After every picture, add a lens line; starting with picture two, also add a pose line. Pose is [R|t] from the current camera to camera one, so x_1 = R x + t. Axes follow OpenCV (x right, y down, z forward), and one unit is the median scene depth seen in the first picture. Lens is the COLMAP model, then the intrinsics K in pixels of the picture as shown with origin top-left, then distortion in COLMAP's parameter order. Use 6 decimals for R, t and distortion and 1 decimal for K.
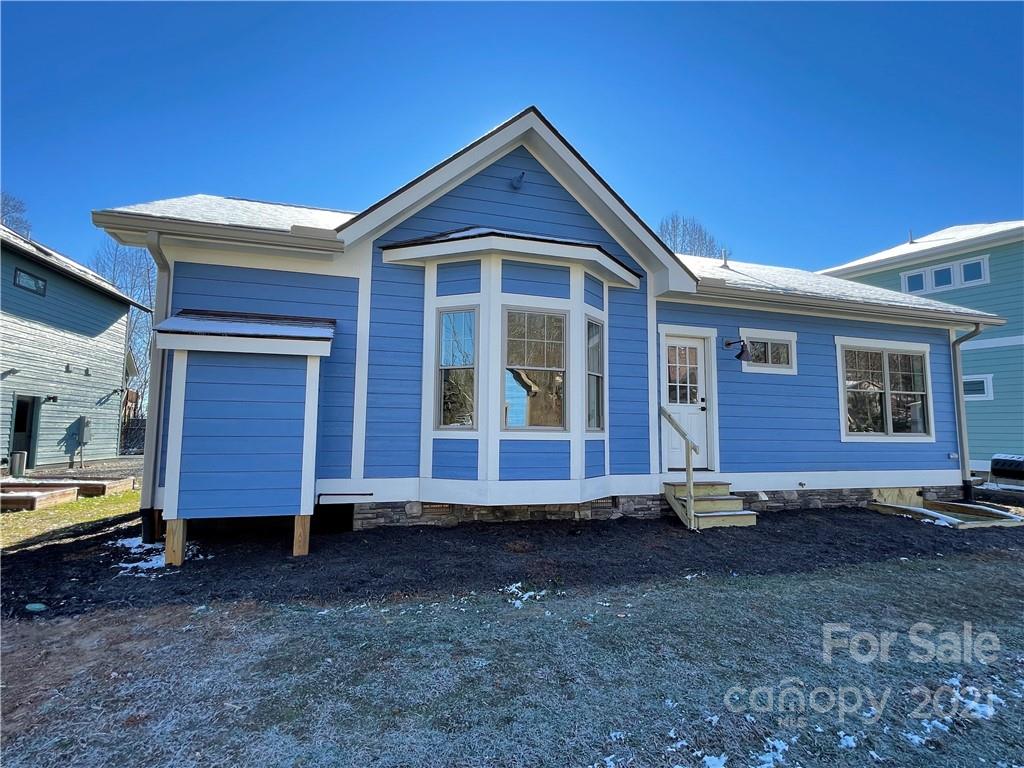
lens RADIAL K [[518.7, 0, 504.7], [0, 518.7, 381.8], [0, 0, 1]] dist [-0.000165, -0.003269]
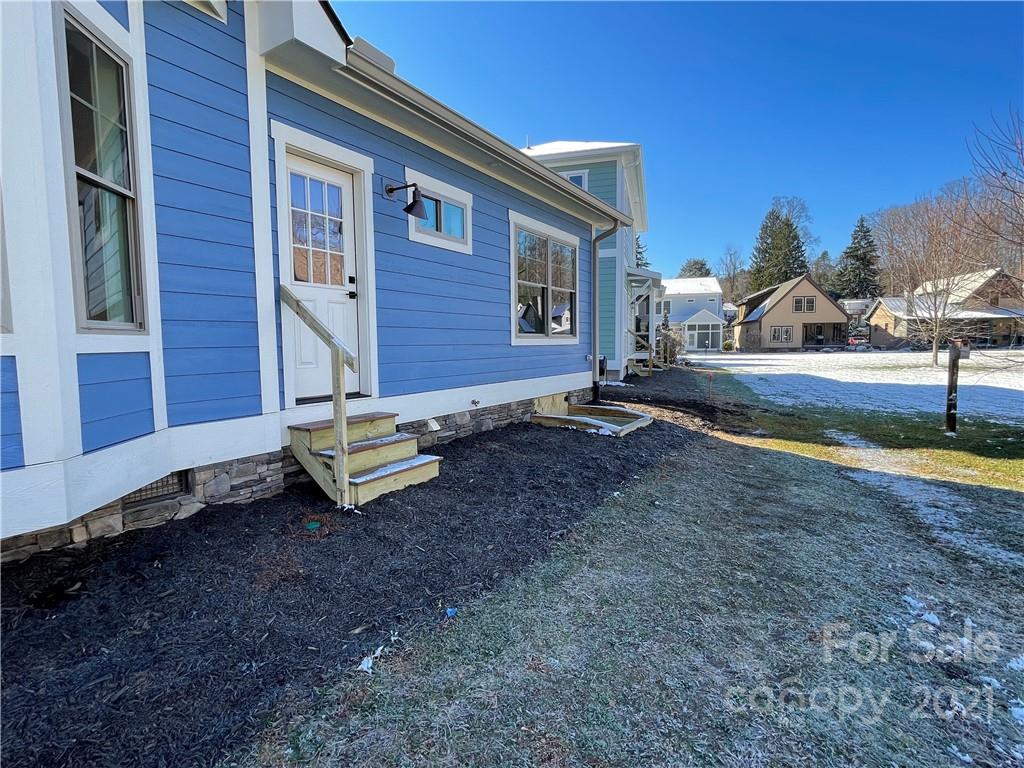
lens RADIAL K [[518.7, 0, 503.1], [0, 518.7, 381.3], [0, 0, 1]] dist [-0.000165, -0.003269]
pose [[0.755781, -0.067593, 0.651326, 0.122225], [-0.044572, 0.987041, 0.154152, 0.052438], [-0.653306, -0.145536, 0.742974, 0.444330]]
